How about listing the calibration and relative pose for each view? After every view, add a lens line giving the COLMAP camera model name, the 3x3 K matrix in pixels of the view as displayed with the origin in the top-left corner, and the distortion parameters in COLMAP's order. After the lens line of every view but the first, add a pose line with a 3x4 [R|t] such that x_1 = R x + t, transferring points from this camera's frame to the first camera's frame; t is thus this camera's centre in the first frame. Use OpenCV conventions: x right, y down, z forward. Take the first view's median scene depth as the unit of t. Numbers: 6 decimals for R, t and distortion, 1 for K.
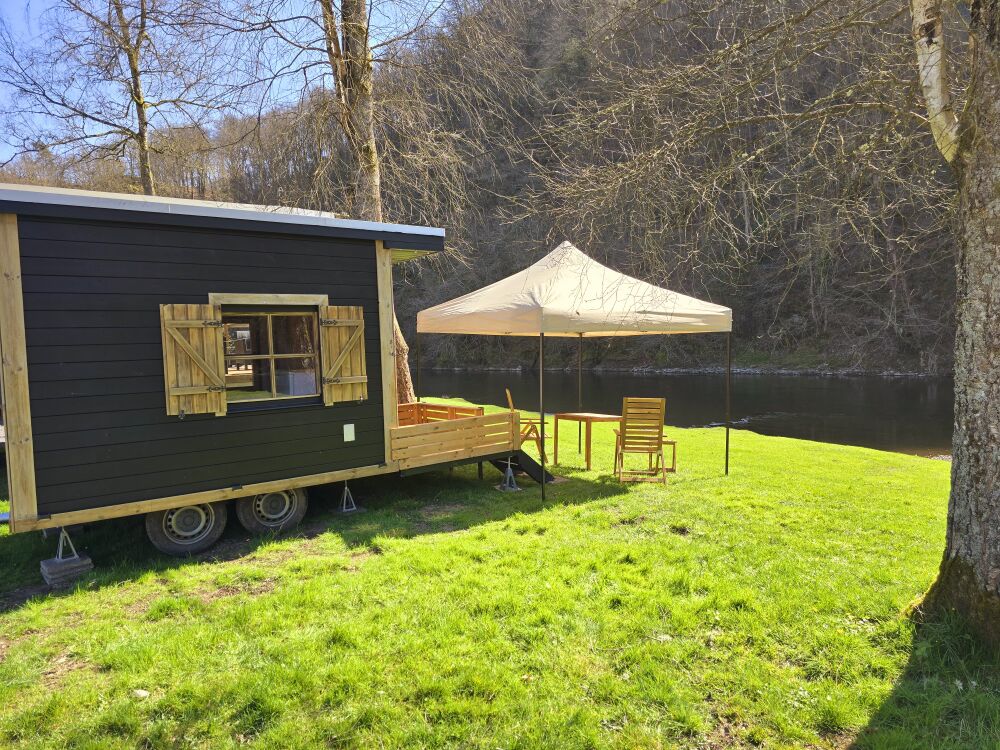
lens RADIAL K [[660.0, 0, 500.0], [0, 660.0, 375.0], [0, 0, 1]] dist [0.081341, -0.071434]
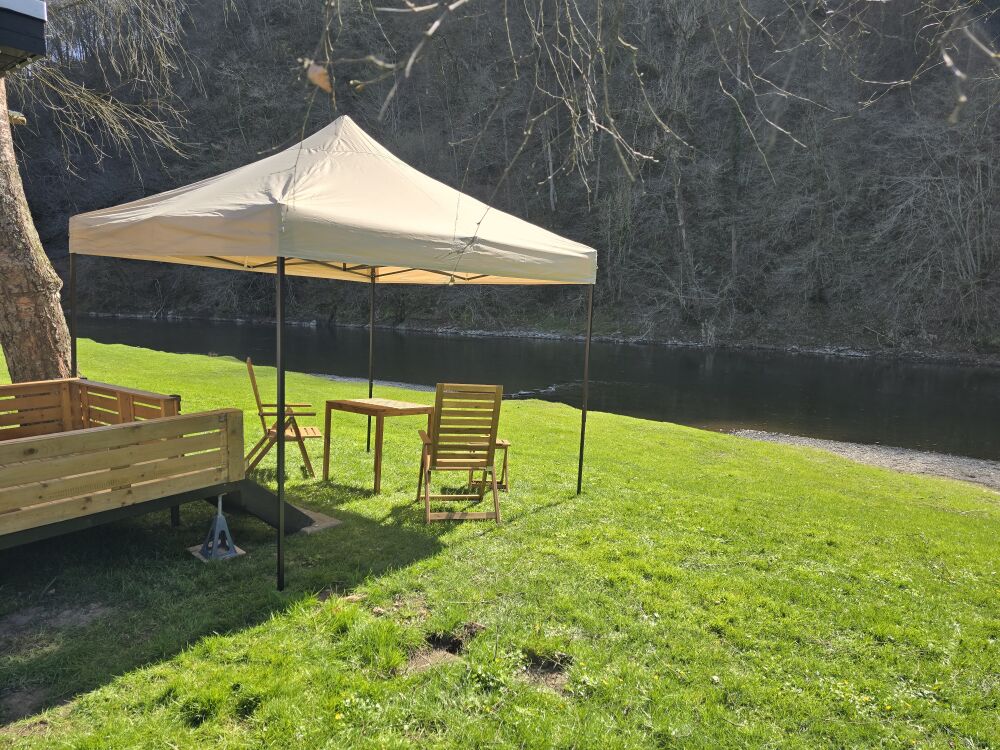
lens RADIAL K [[660.0, 0, 500.0], [0, 660.0, 375.0], [0, 0, 1]] dist [0.081341, -0.071434]
pose [[0.955991, 0.018597, 0.292806, 0.059714], [-0.037000, 0.997663, 0.057437, -0.008300], [-0.291054, -0.065743, 0.954445, 0.374036]]
